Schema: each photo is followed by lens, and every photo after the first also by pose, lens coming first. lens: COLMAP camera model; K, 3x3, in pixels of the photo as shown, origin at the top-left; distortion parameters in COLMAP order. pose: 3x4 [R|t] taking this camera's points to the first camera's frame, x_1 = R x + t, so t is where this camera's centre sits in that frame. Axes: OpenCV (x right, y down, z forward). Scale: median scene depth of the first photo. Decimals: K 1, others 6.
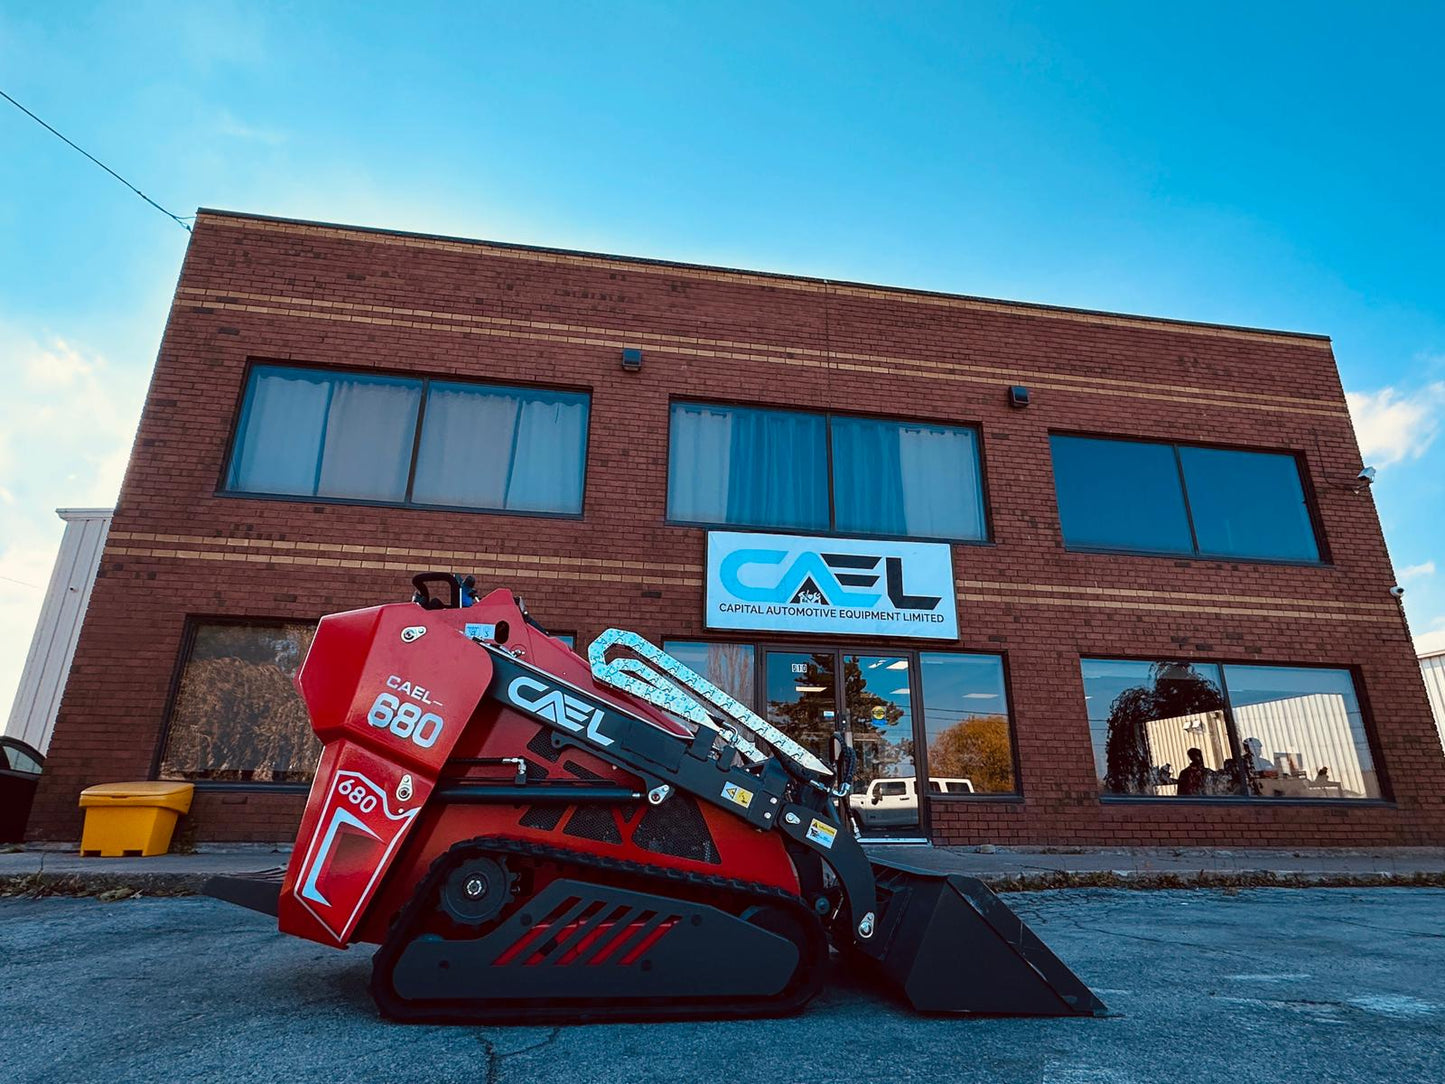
lens RADIAL K [[784.2, 0, 711.6], [0, 784.2, 544.6], [0, 0, 1]] dist [-0.005073, 0.002704]
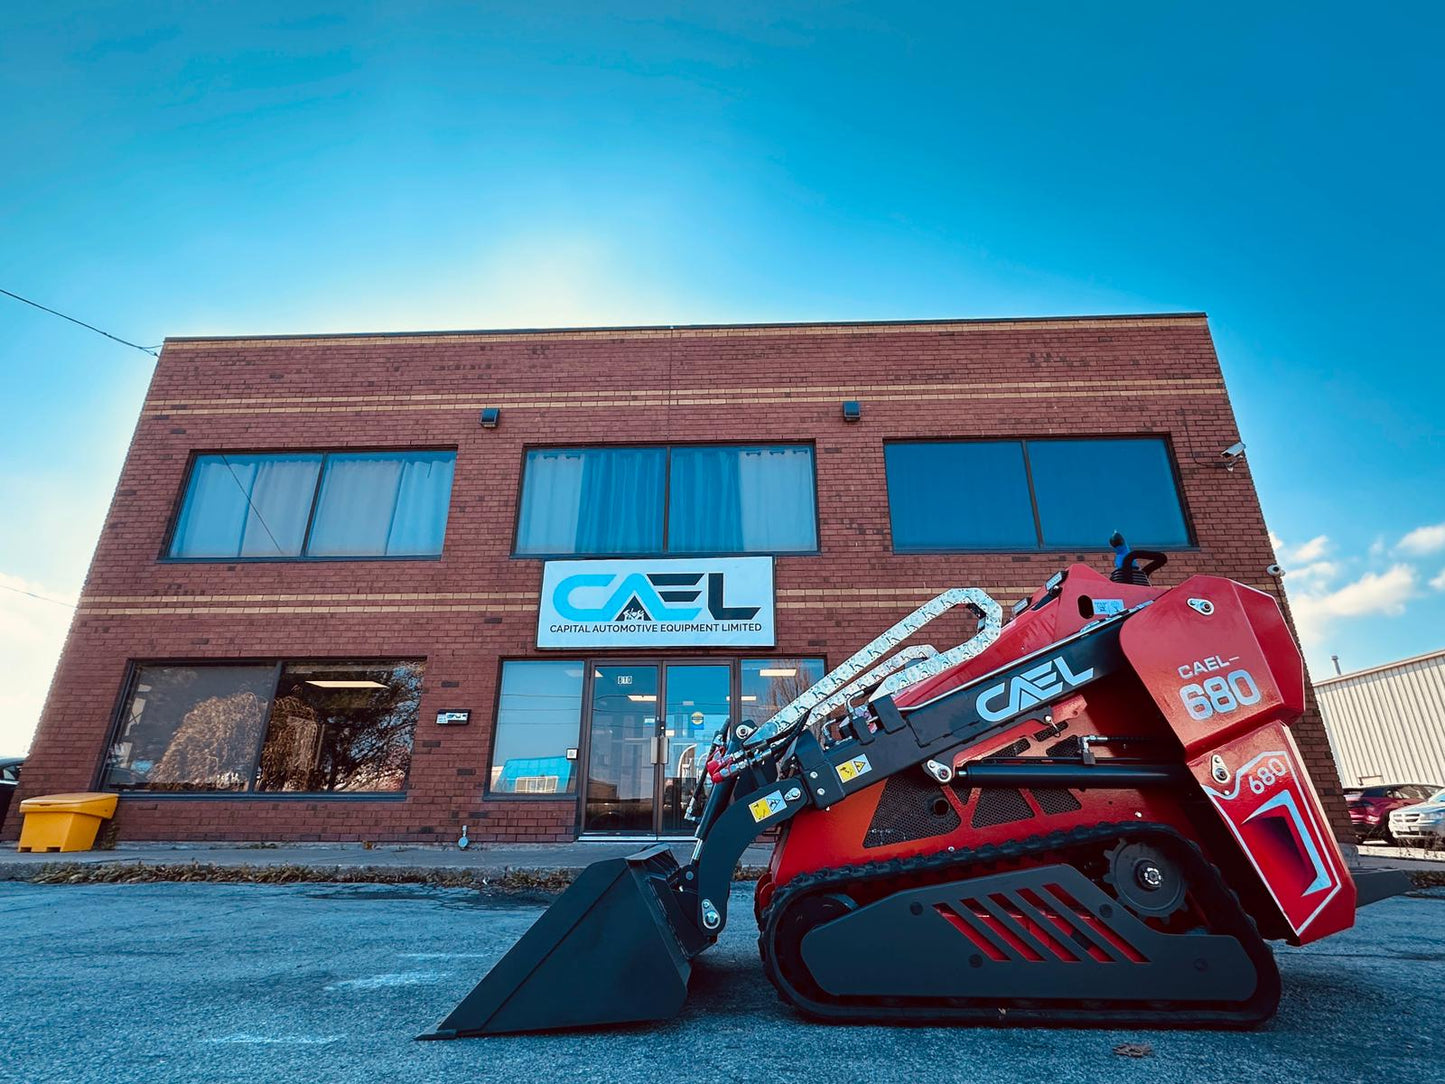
lens RADIAL K [[724.2, 0, 714.9], [0, 724.2, 545.7], [0, 0, 1]] dist [-0.002750, 0.000628]
pose [[0.980356, -0.078471, -0.180956, 0.404008], [0.071300, 0.996402, -0.045813, 0.023987], [0.183900, 0.032011, 0.982424, 0.020148]]
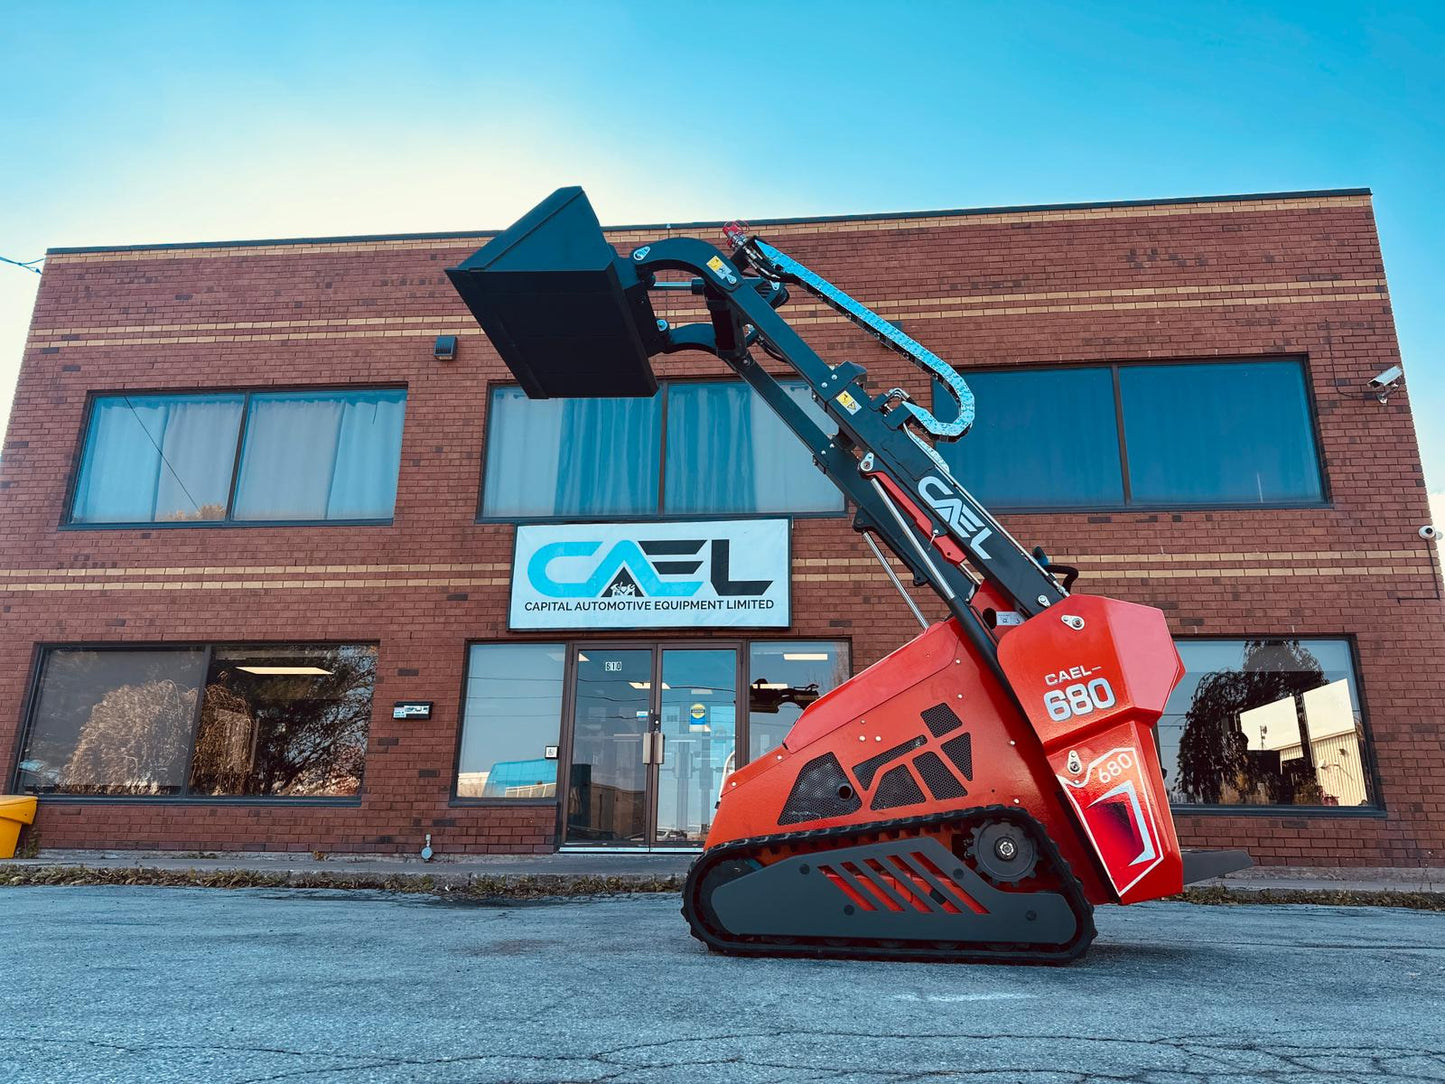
lens RADIAL K [[1003.6, 0, 713.5], [0, 1003.6, 556.1], [0, 0, 1]] dist [0.056710, -0.065667]
pose [[0.967549, -0.068112, -0.243332, 0.488811], [0.077991, 0.996466, 0.031186, -0.000456], [0.240348, -0.049151, 0.969442, -0.105638]]
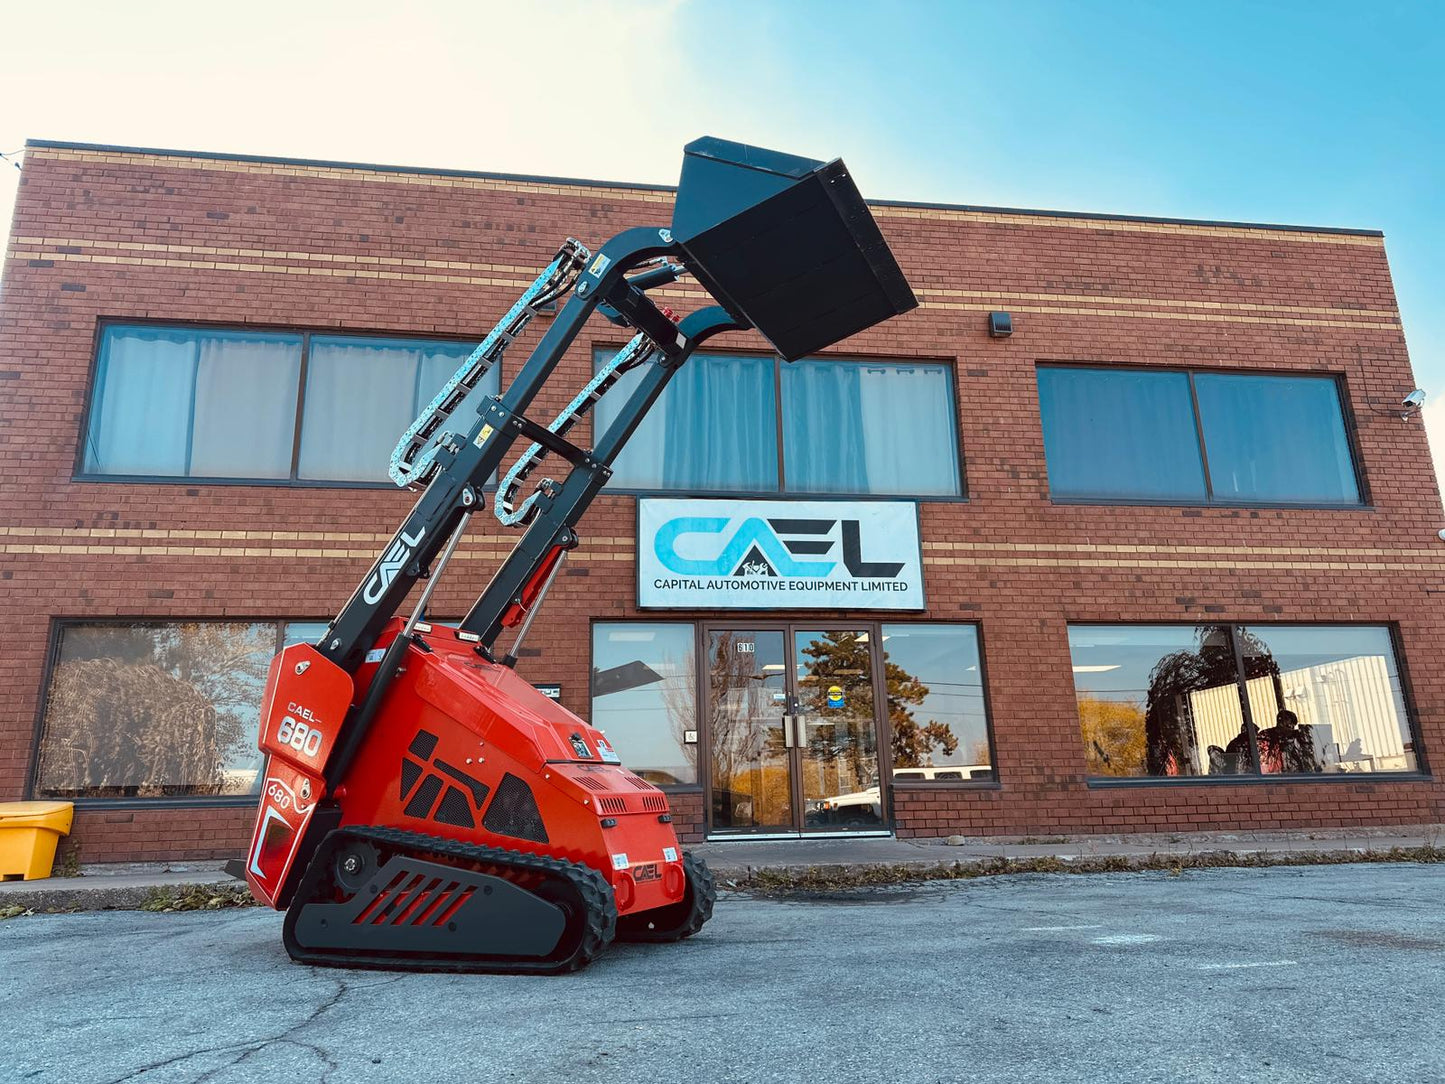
lens RADIAL K [[1003.6, 0, 709.4], [0, 1003.6, 539.4], [0, 0, 1]] dist [0.056710, -0.065667]
pose [[0.999305, -0.037160, -0.002998, 0.073354], [0.037270, 0.997698, 0.056651, -0.030697], [0.000886, -0.056723, 0.998390, -0.127272]]
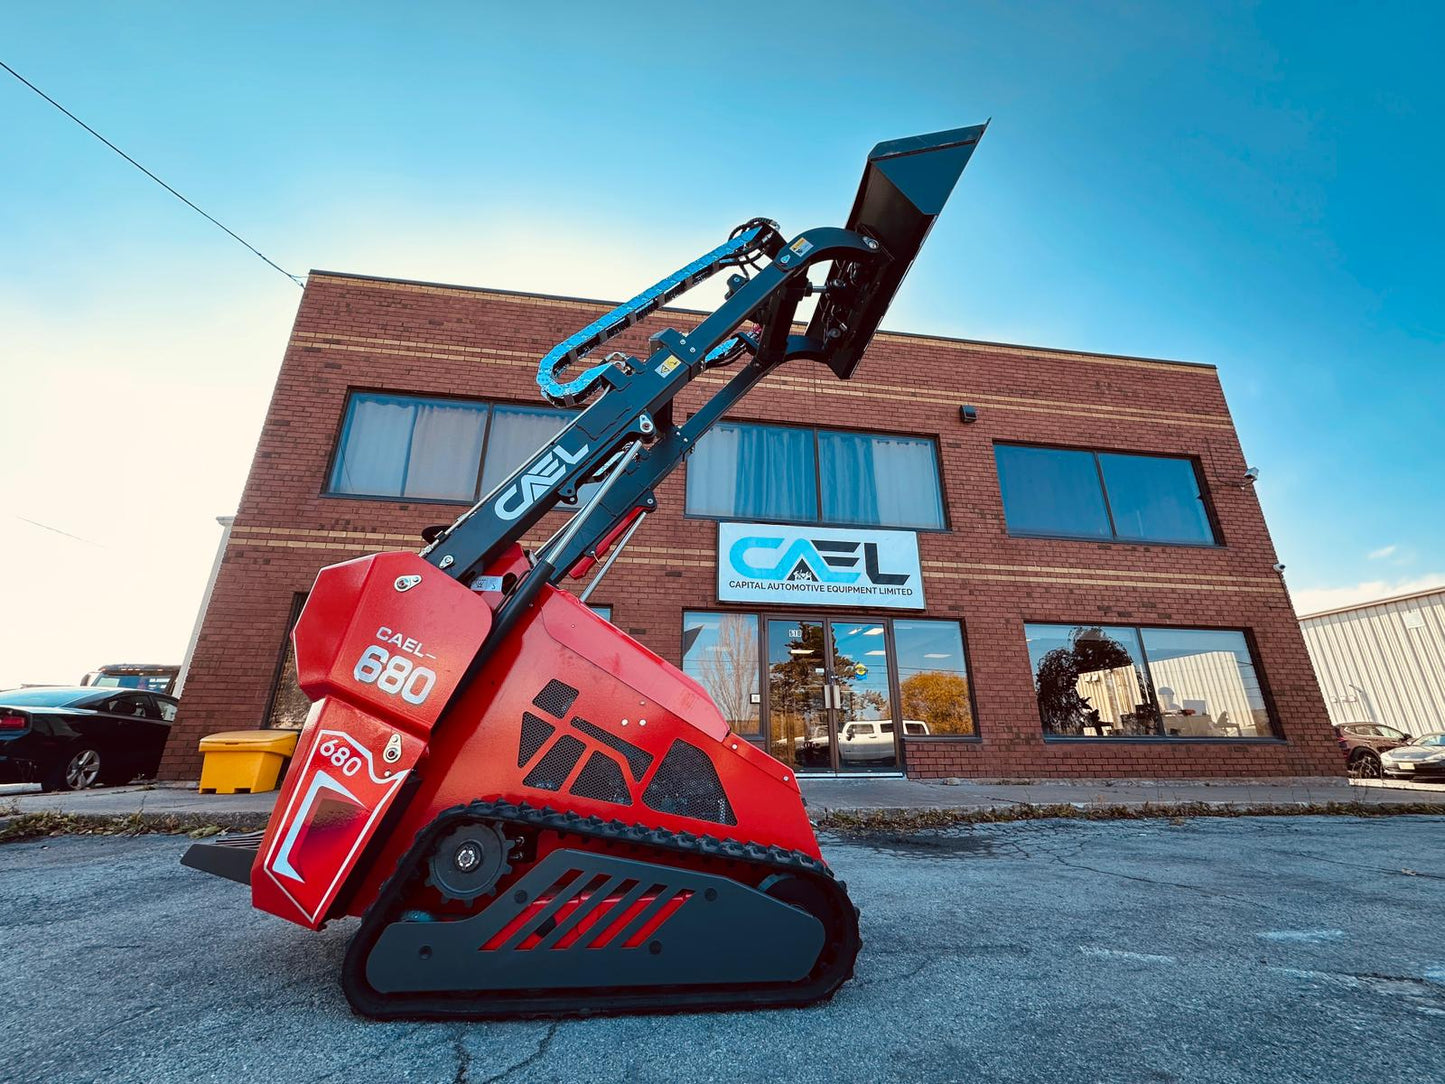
lens RADIAL K [[577.7, 0, 714.7], [0, 577.7, 542.7], [0, 0, 1]] dist [-0.002456, 0.000479]
pose [[0.999874, -0.009785, -0.012513, -0.000918], [0.009677, 0.999915, -0.008696, 0.021146], [0.012597, 0.008574, 0.999884, 0.087436]]
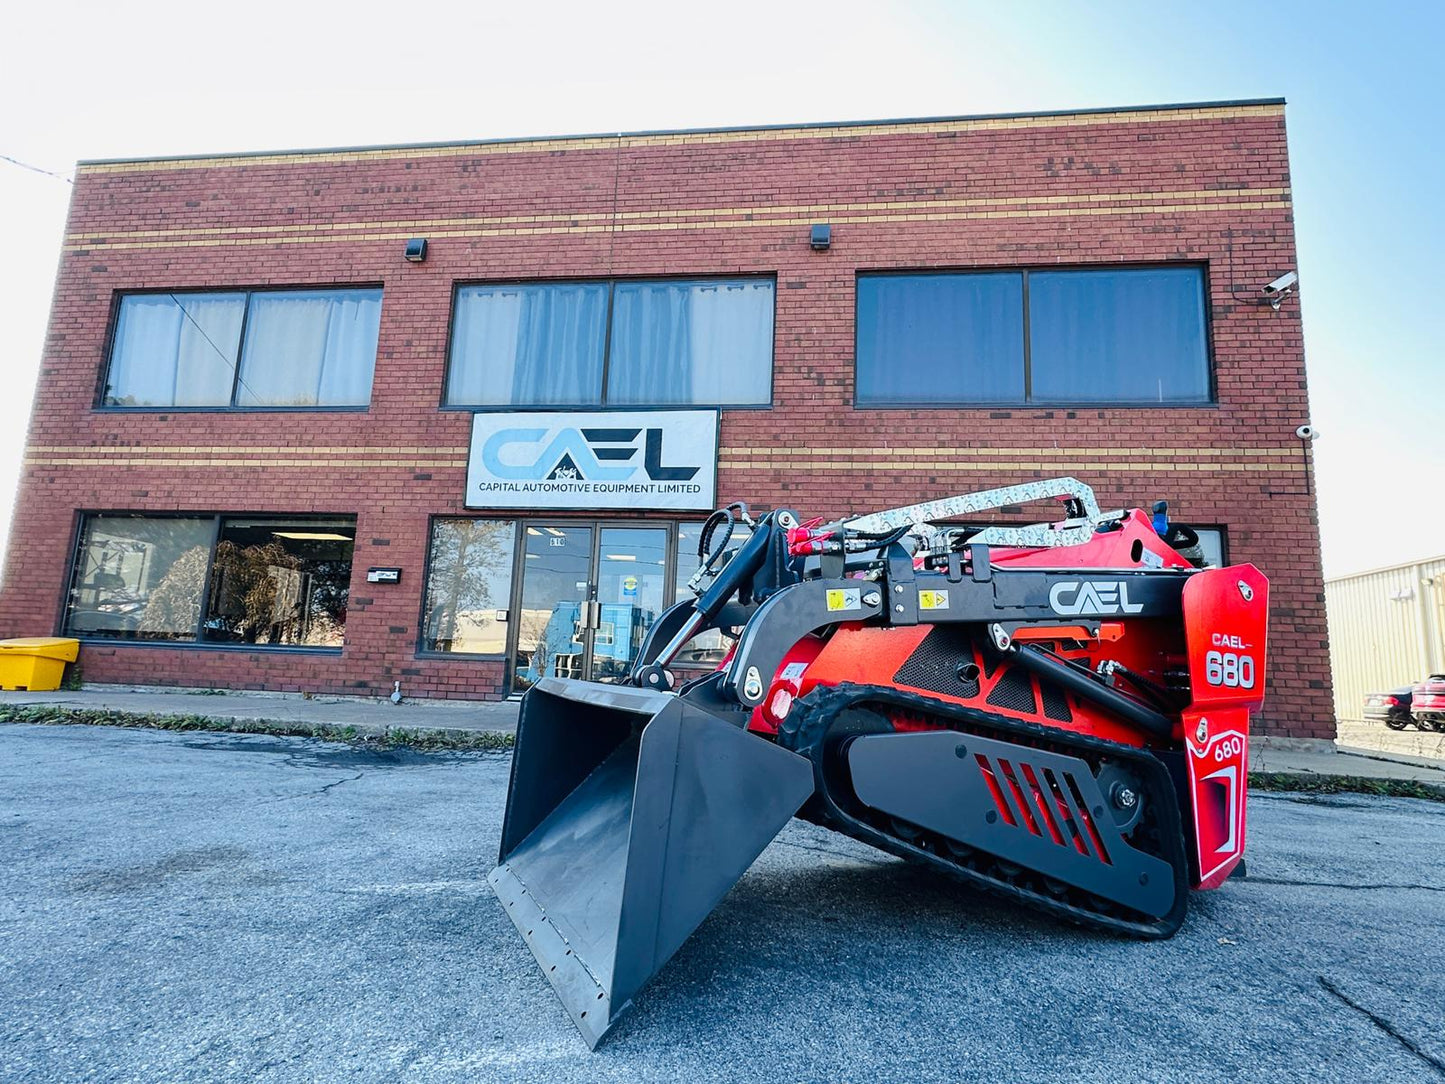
lens RADIAL K [[784.2, 0, 706.5], [0, 784.2, 547.3], [0, 0, 1]] dist [-0.005073, 0.002704]
pose [[0.959211, -0.017287, -0.282161, 0.554615], [0.062793, 0.986223, 0.153043, 0.016760], [0.275628, -0.164518, 0.947081, 0.063664]]
